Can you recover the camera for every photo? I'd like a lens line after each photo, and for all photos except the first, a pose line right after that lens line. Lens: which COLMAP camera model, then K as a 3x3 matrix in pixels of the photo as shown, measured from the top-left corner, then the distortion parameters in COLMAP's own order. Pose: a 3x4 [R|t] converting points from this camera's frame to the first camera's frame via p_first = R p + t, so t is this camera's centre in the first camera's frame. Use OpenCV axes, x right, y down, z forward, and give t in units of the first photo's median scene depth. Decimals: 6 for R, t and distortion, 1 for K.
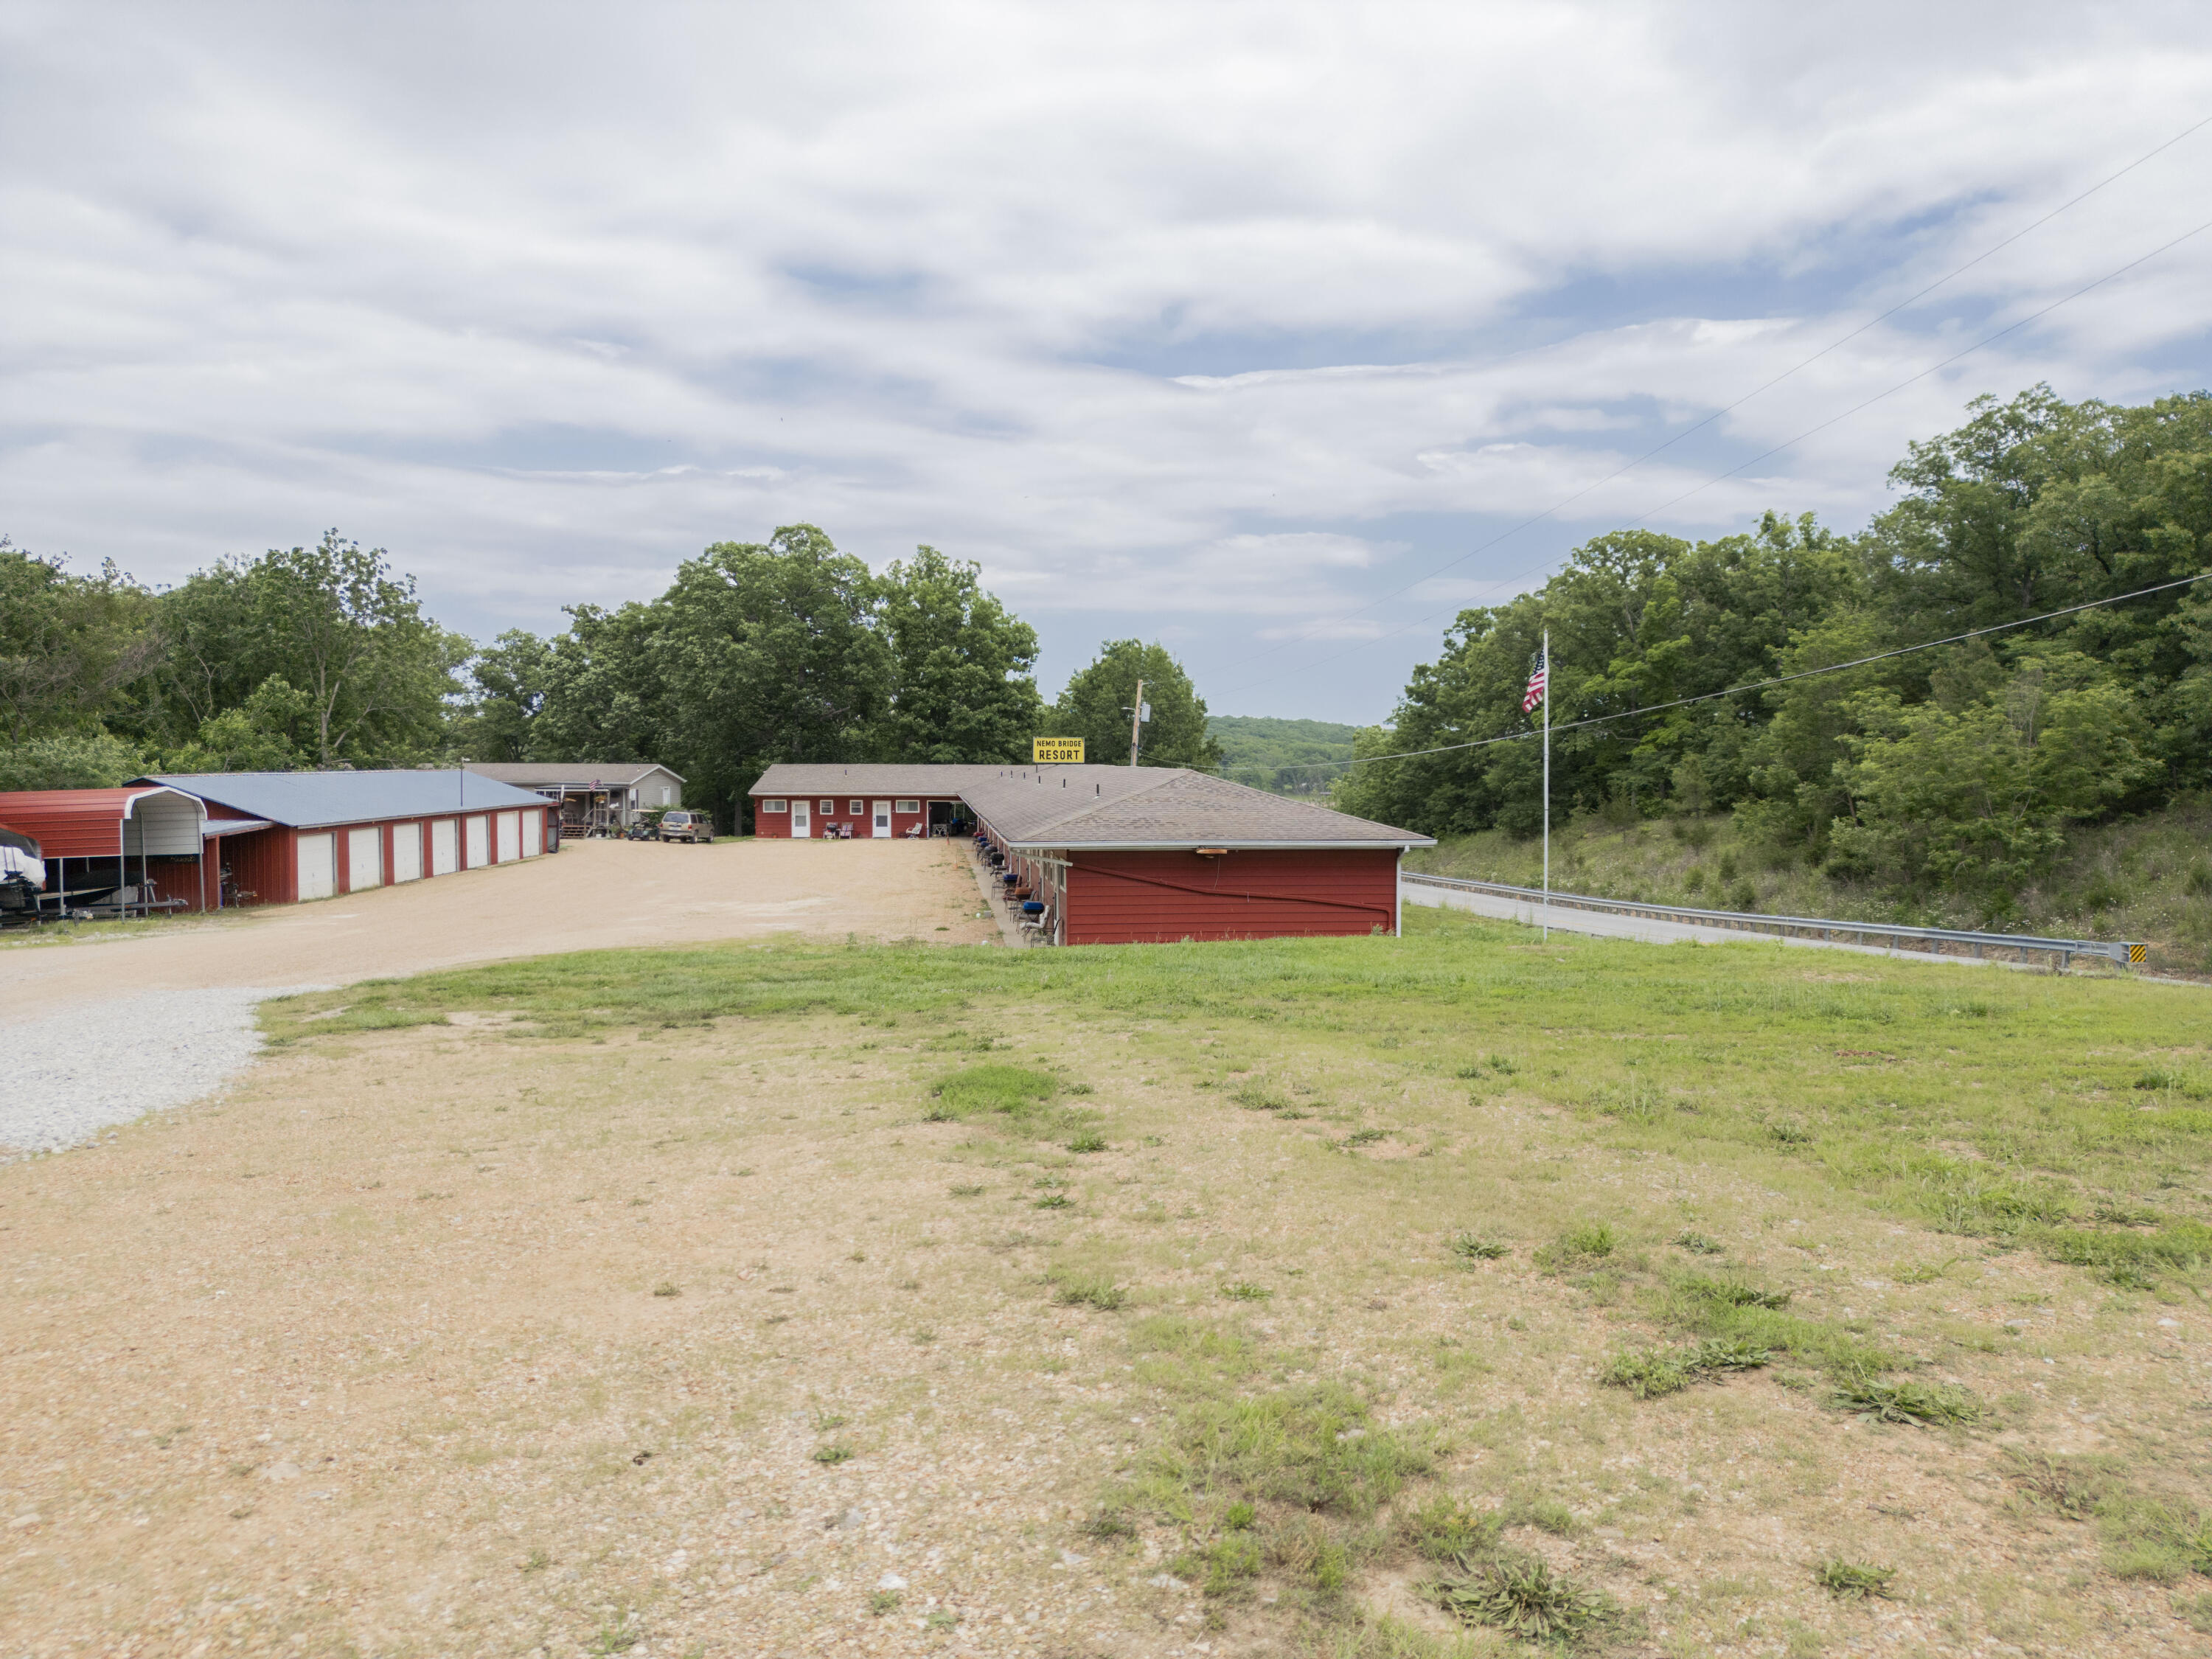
lens RADIAL K [[1552.8, 0, 1113.5], [0, 1552.8, 825.6], [0, 0, 1]] dist [0.057766, -0.057973]
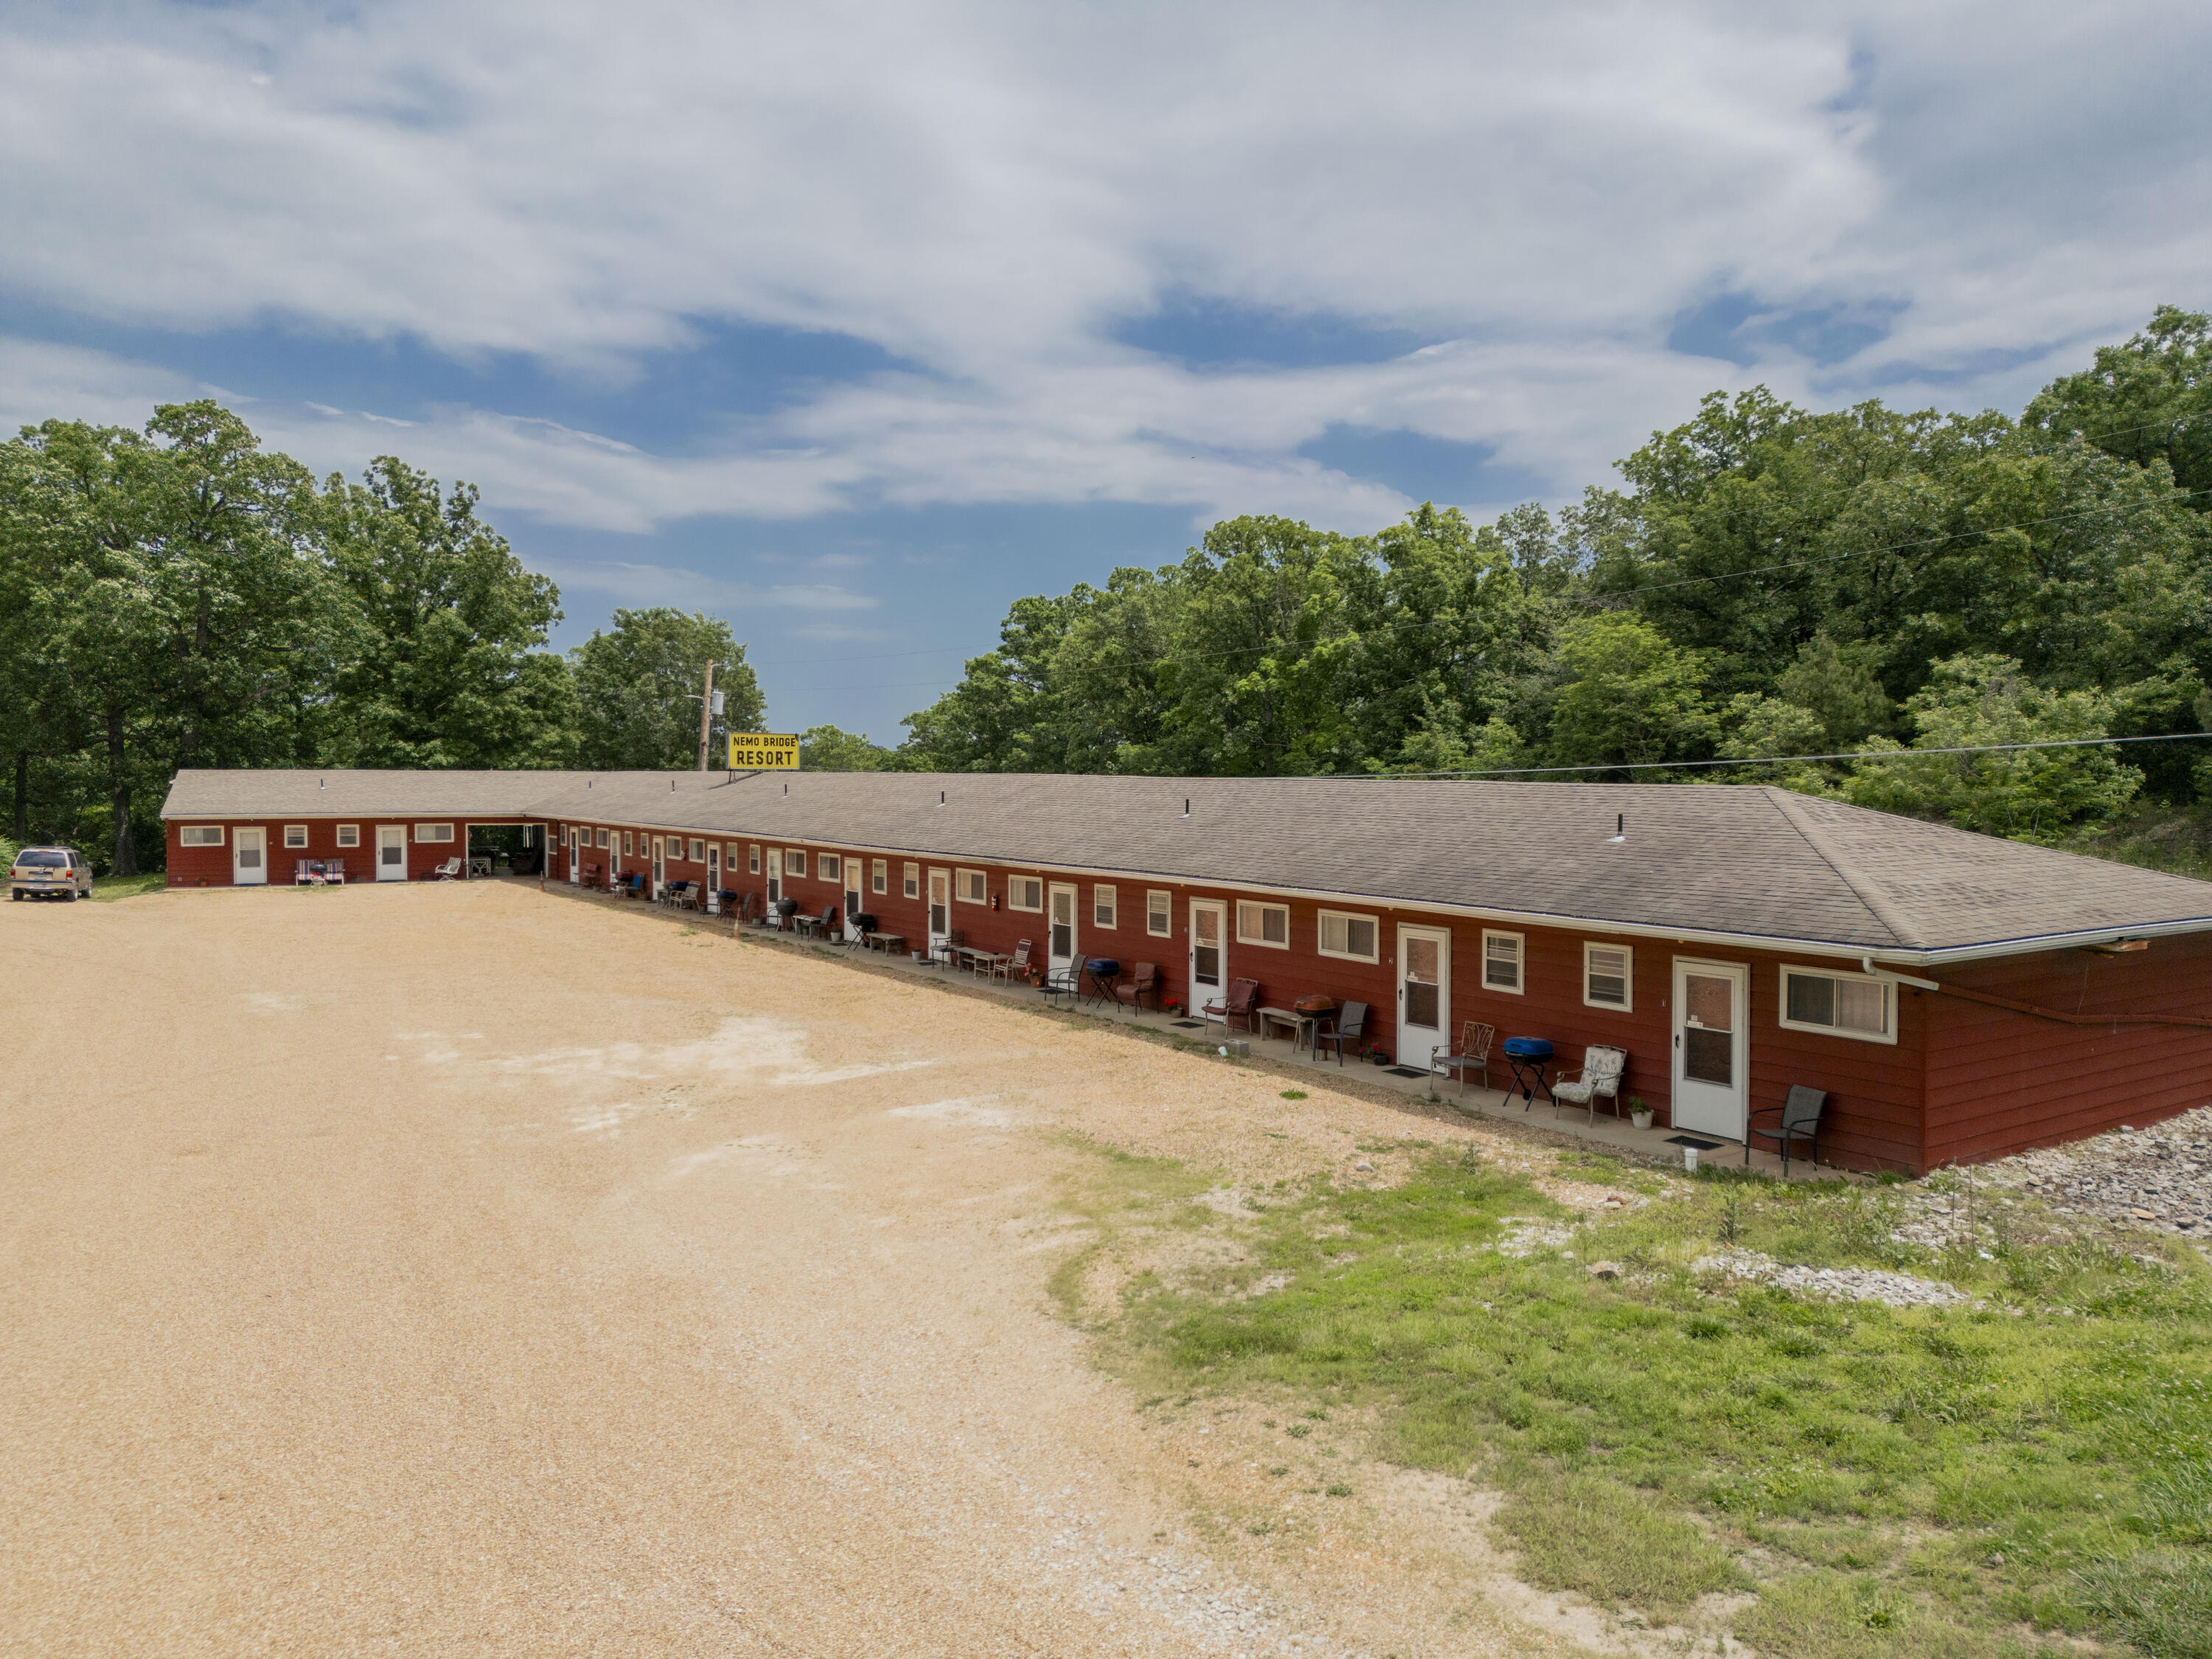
lens RADIAL K [[1557.7, 0, 1107.2], [0, 1557.7, 828.5], [0, 0, 1]] dist [0.082746, -0.090977]
pose [[0.890433, -0.015341, 0.454855, -0.189880], [0.016019, 0.999869, 0.002365, -0.011727], [-0.454831, 0.005180, 0.890562, 0.264232]]
